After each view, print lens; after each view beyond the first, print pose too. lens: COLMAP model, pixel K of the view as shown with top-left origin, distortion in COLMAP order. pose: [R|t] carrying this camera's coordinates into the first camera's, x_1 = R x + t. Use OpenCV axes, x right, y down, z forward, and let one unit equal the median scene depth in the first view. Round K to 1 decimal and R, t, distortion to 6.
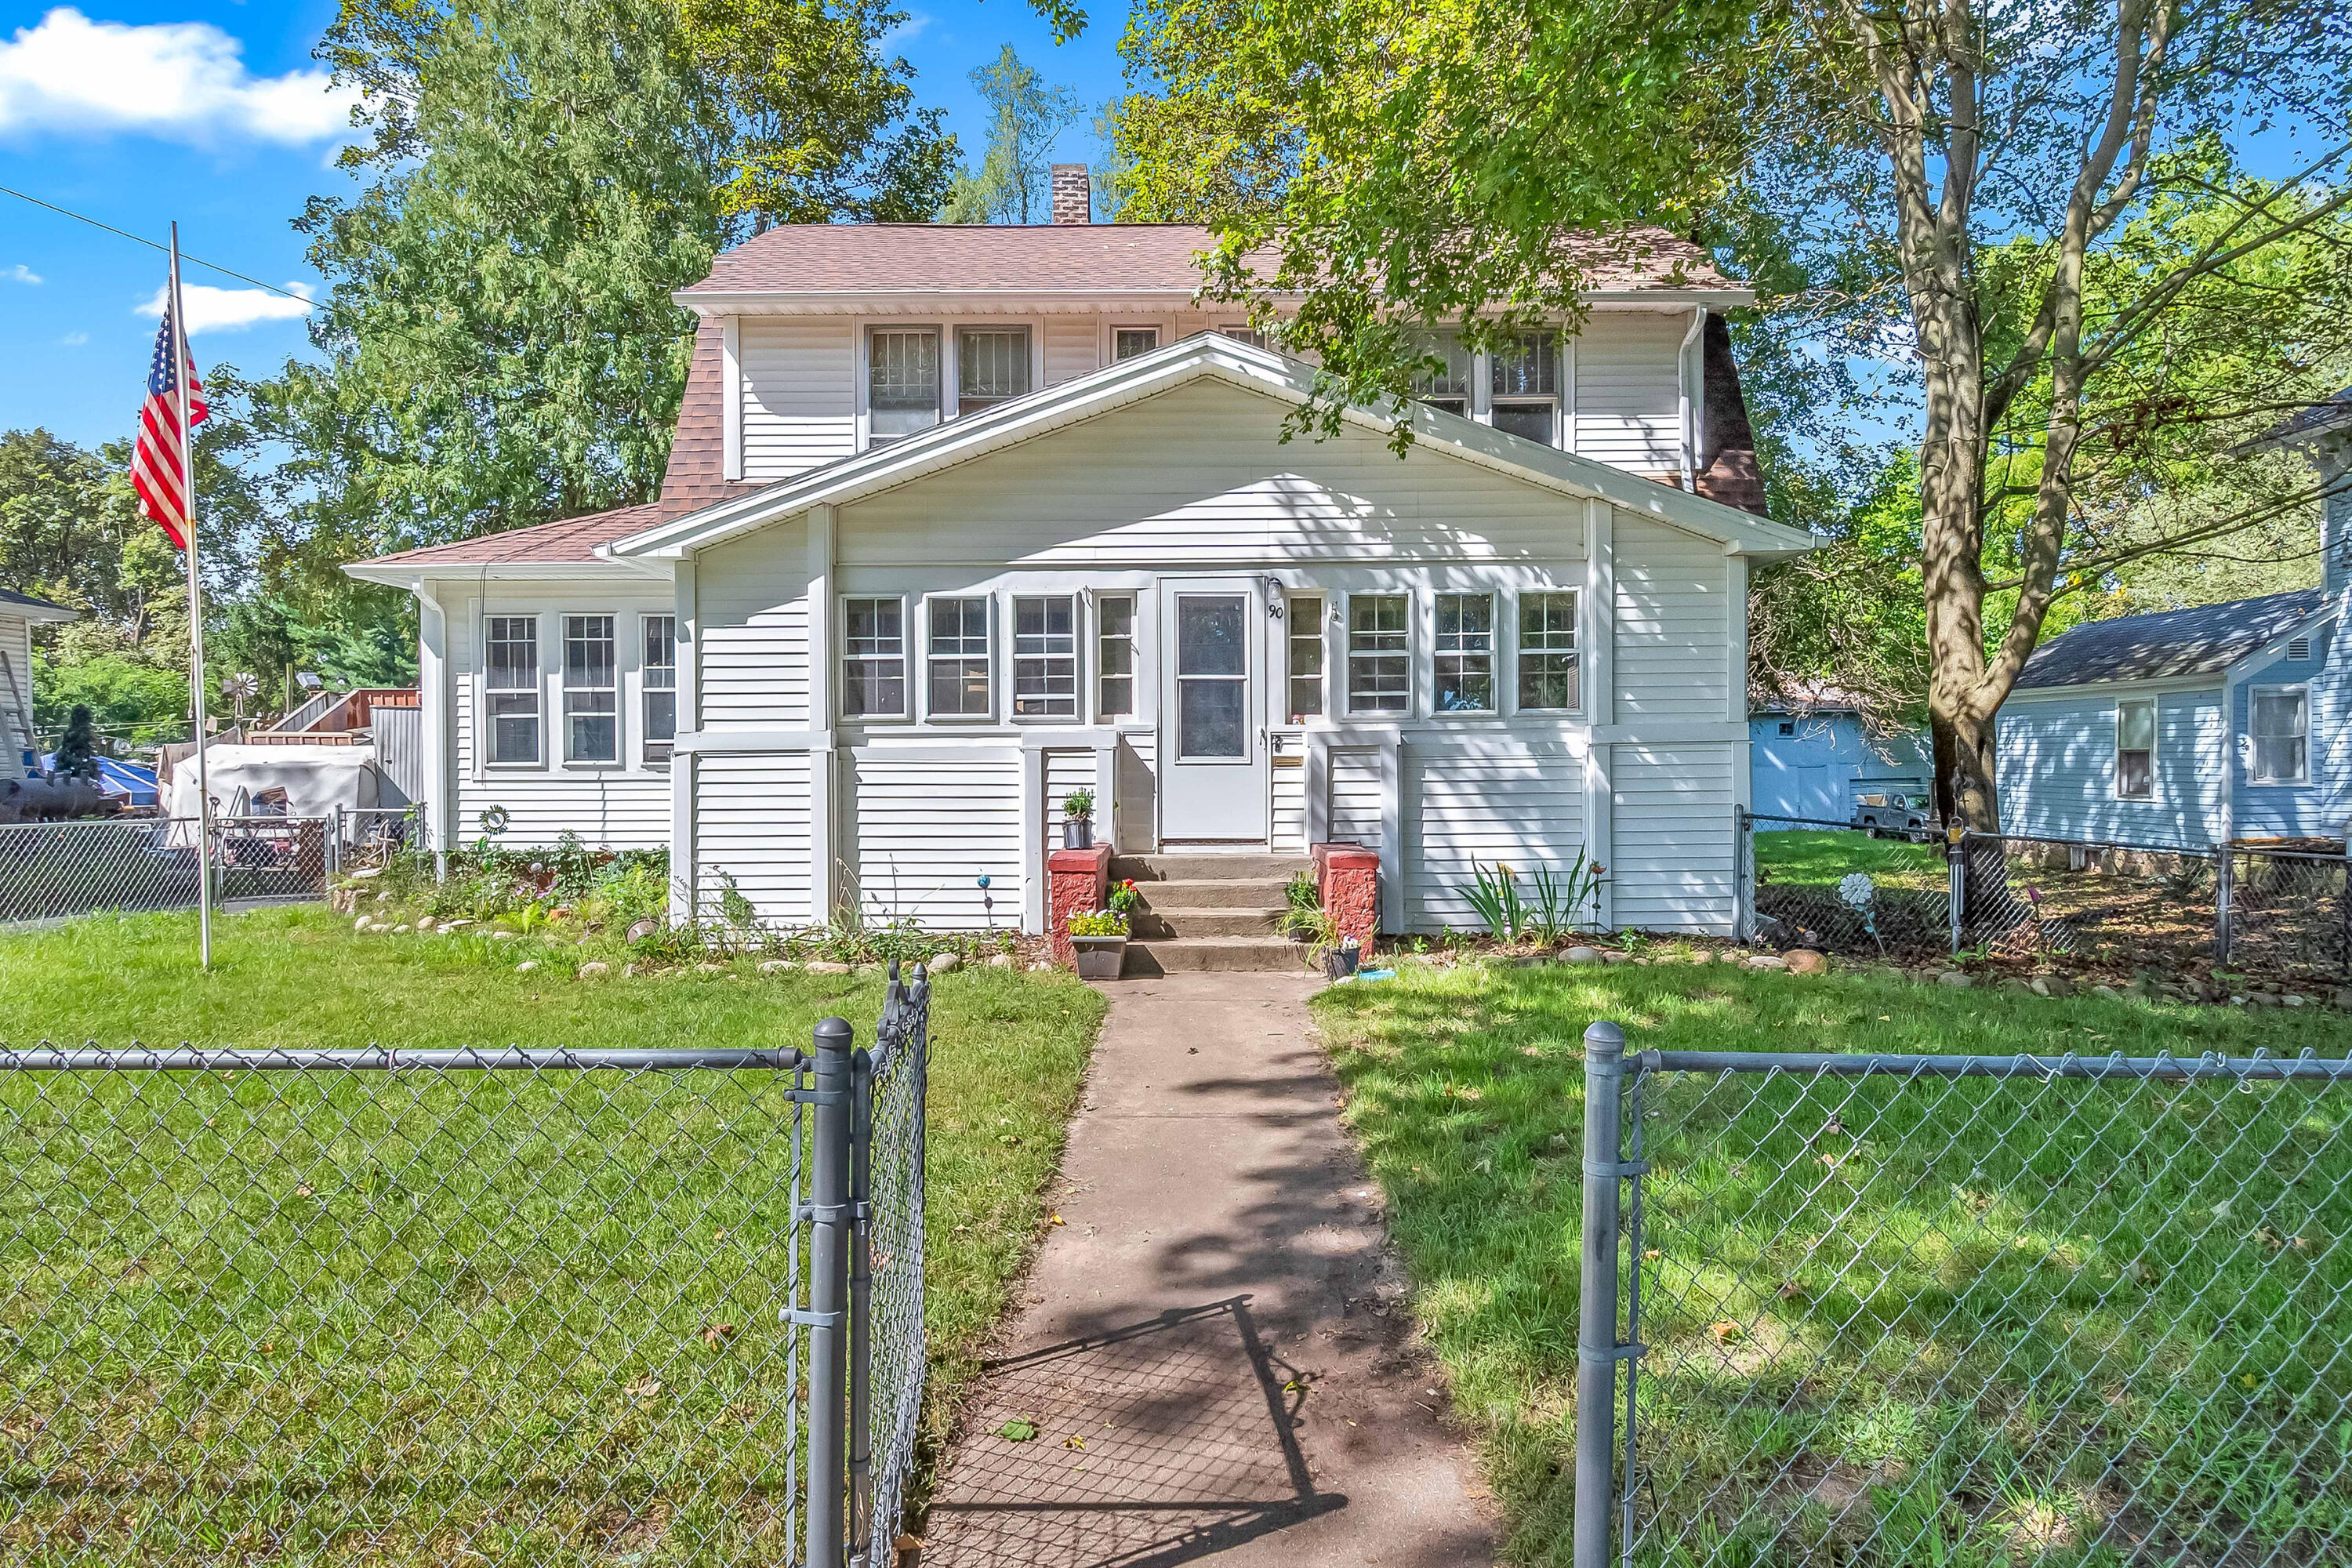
lens RADIAL K [[1317.2, 0, 1225.7], [0, 1317.2, 754.6], [0, 0, 1]] dist [-0.010632, -0.001832]
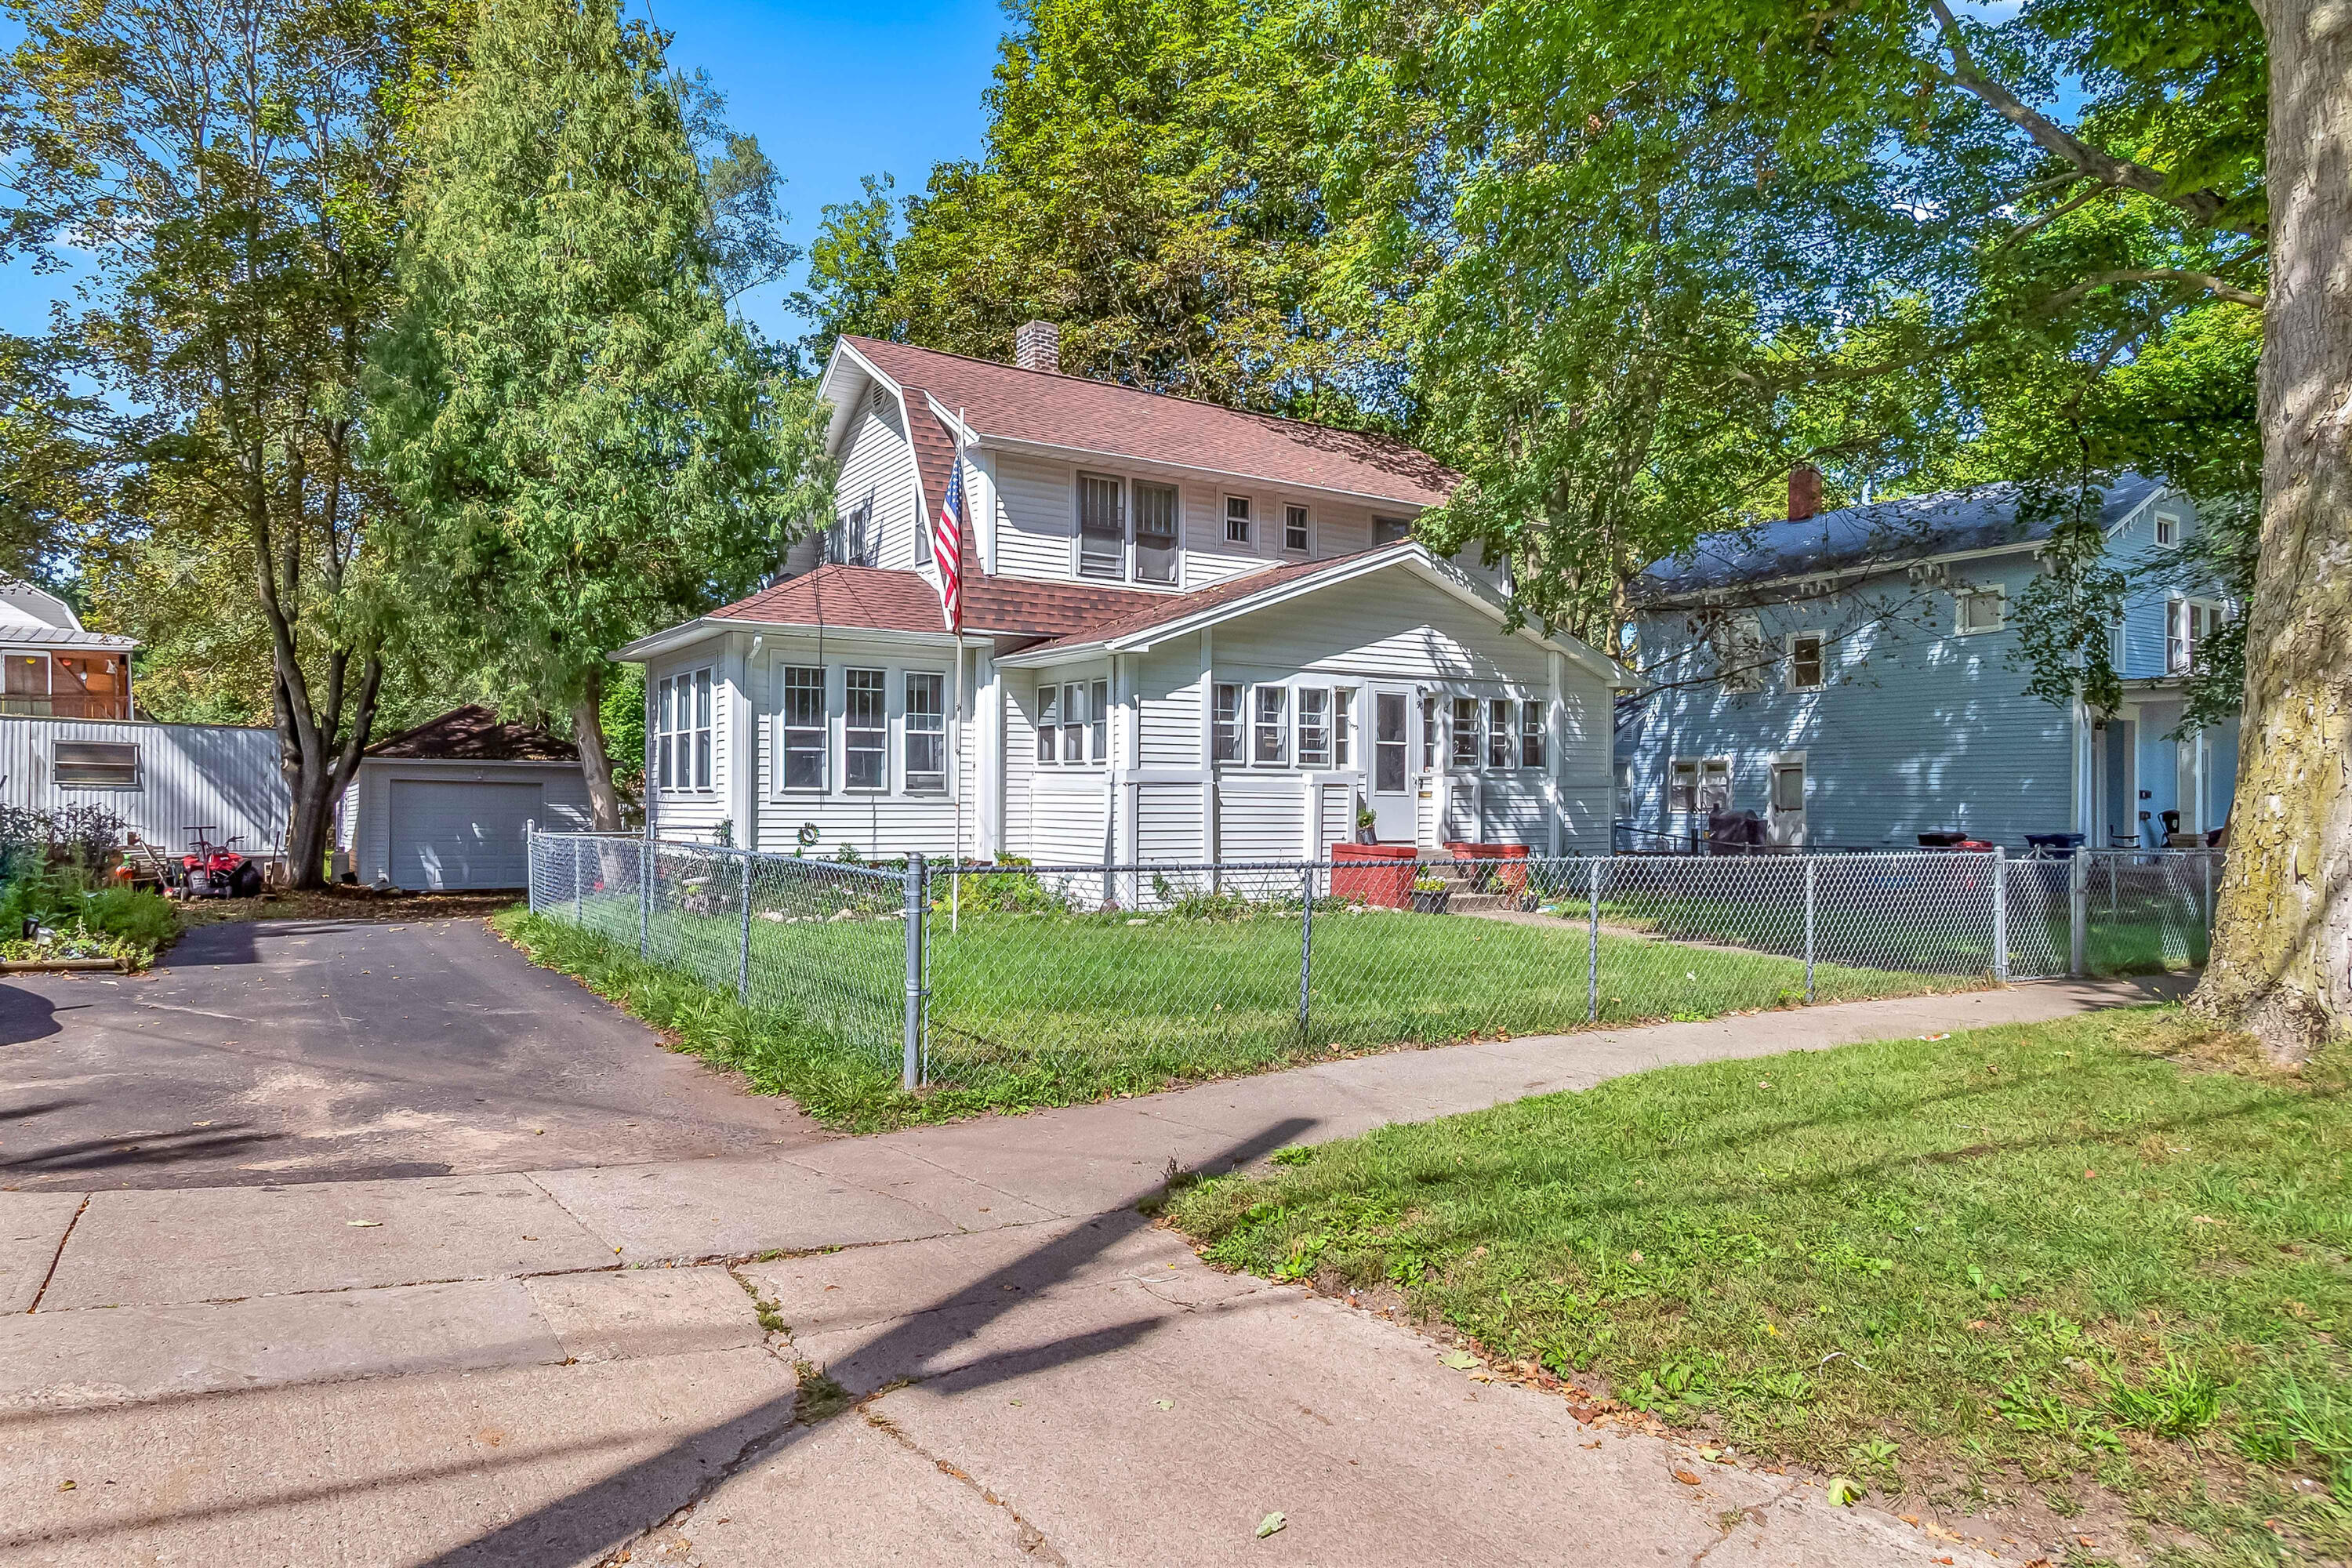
lens RADIAL K [[1446.1, 0, 1176.0], [0, 1446.1, 784.0], [0, 0, 1]] dist [-0.002285, -0.000657]
pose [[0.838818, 0.017419, 0.544133, -1.228039], [-0.012027, 0.999837, -0.013466, 0.020519], [-0.544279, 0.004751, 0.838891, -0.380556]]
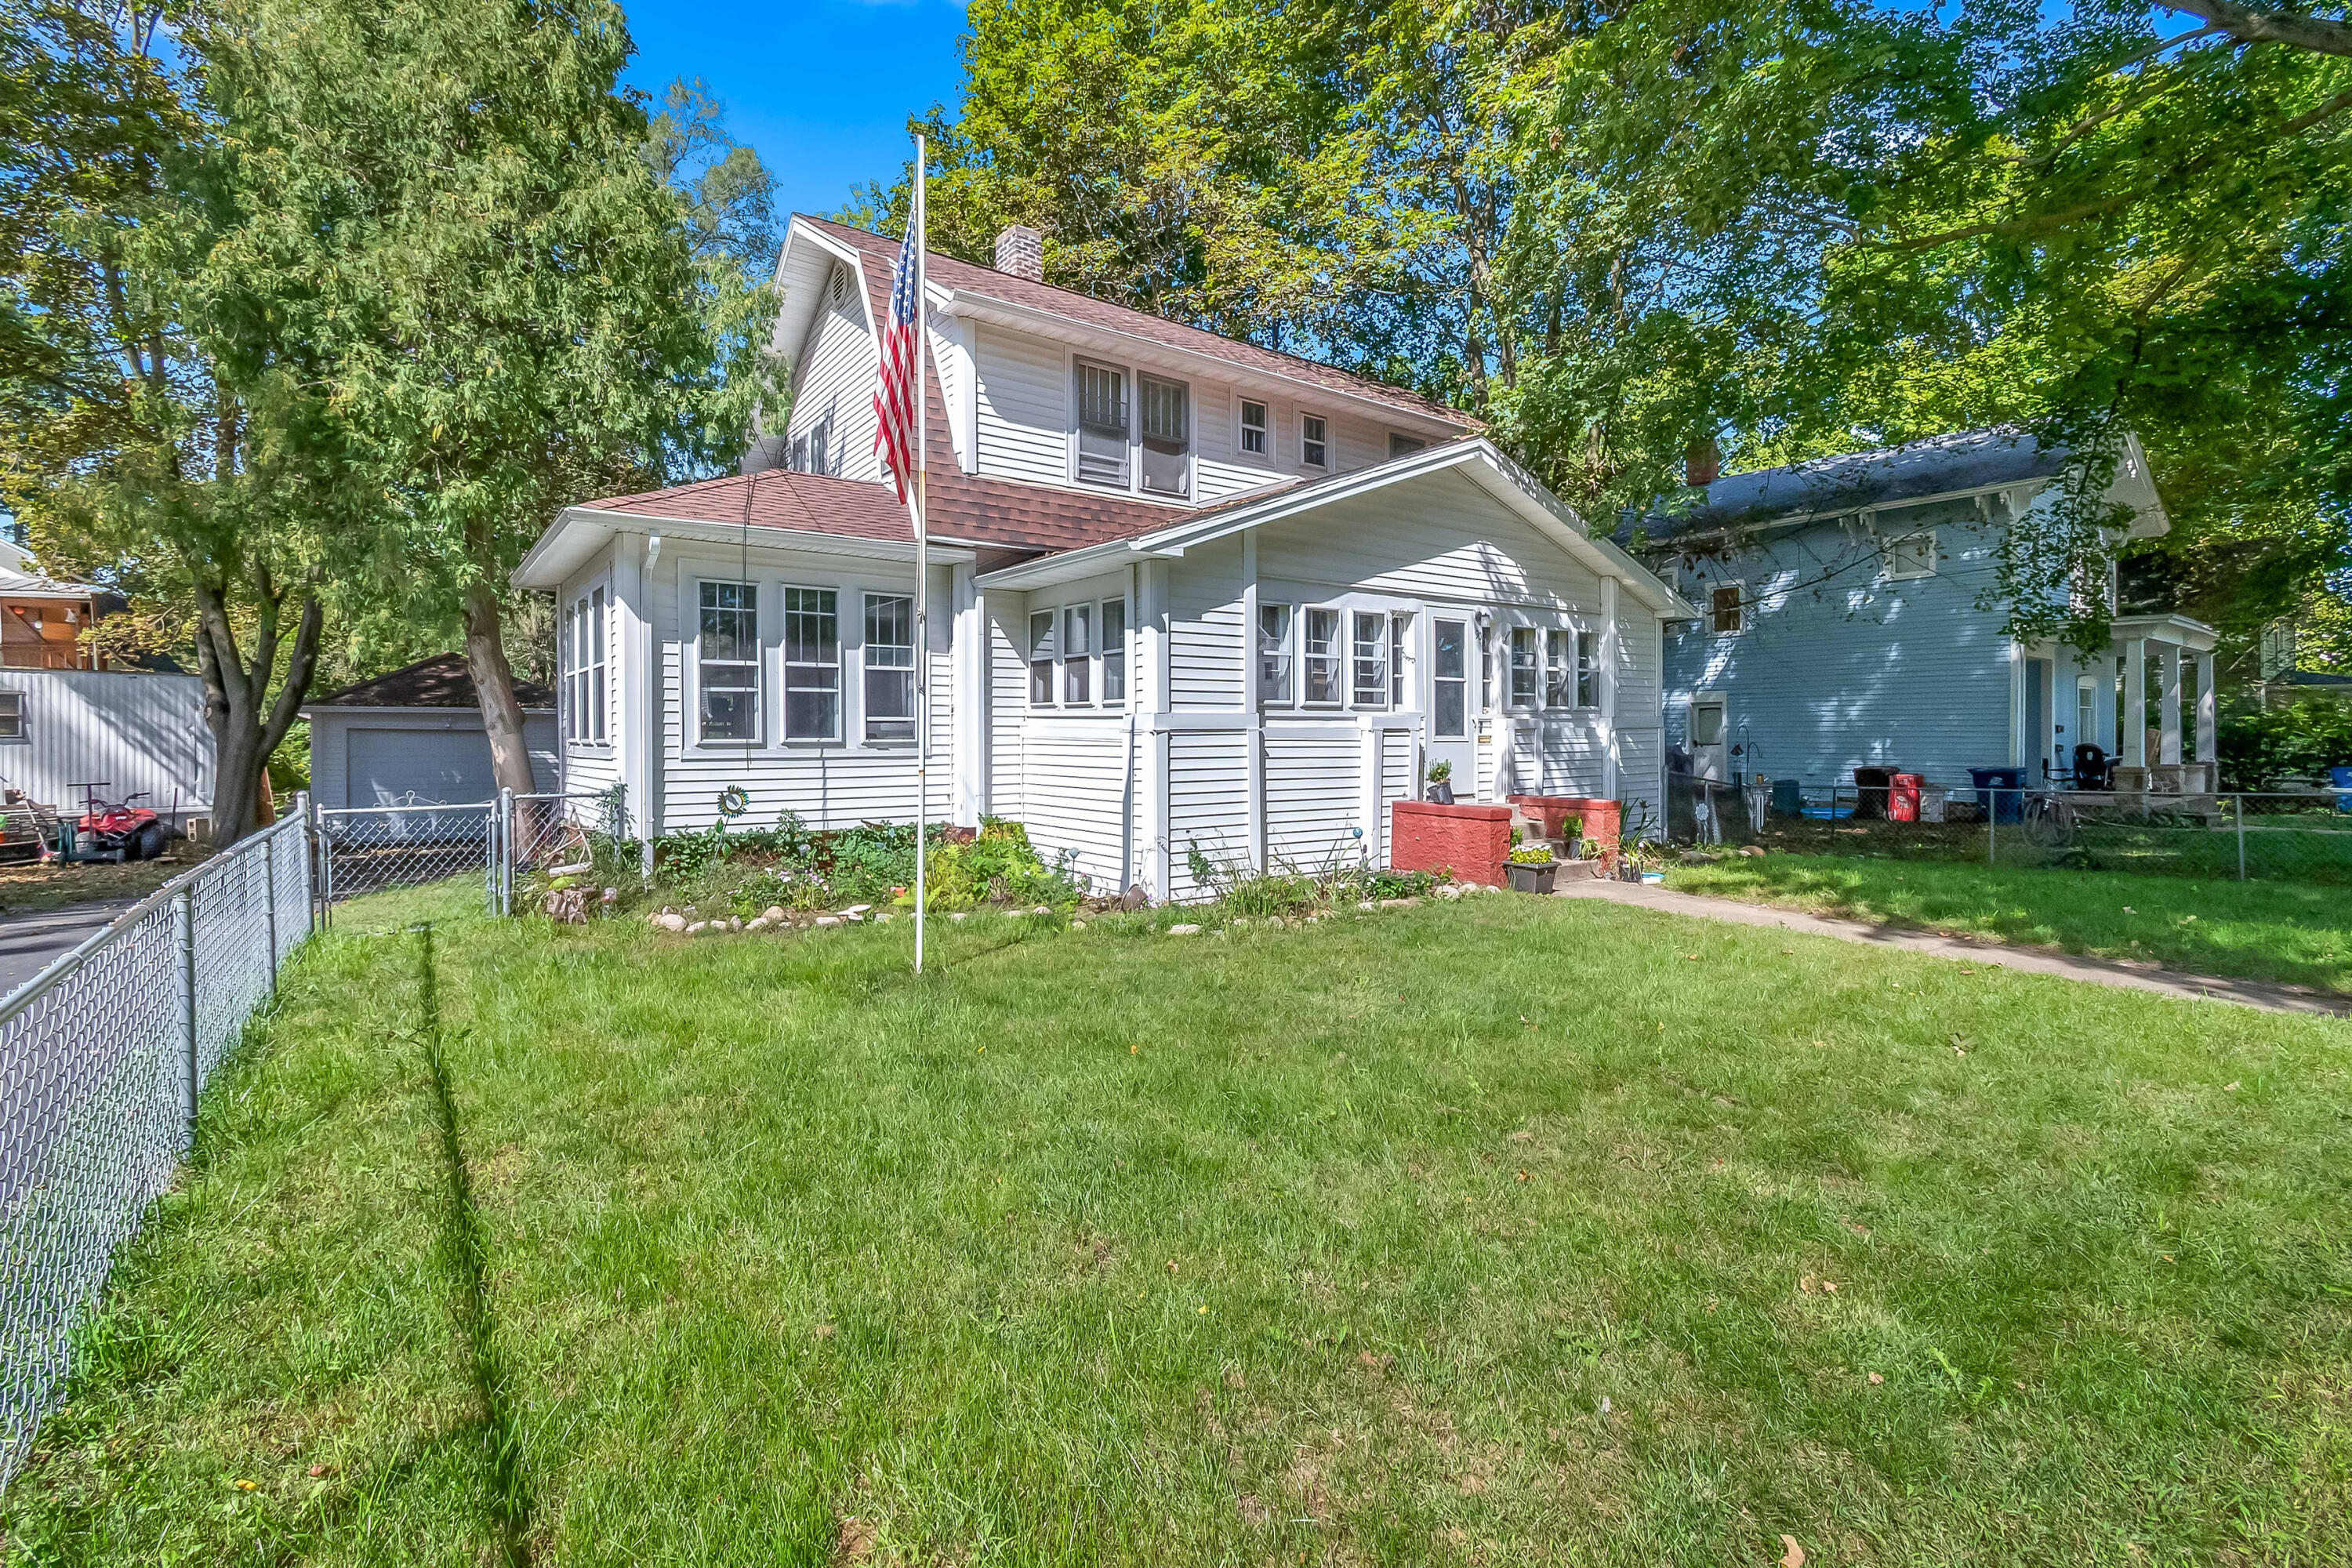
lens RADIAL K [[1061.0, 0, 1164.5], [0, 1061.0, 737.0], [0, 0, 1]] dist [0.000516, -0.000157]
pose [[0.809364, 0.002912, 0.587299, -0.920354], [-0.003641, 0.999993, 0.000060, 0.003639], [-0.587295, -0.002187, 0.809370, 0.262670]]
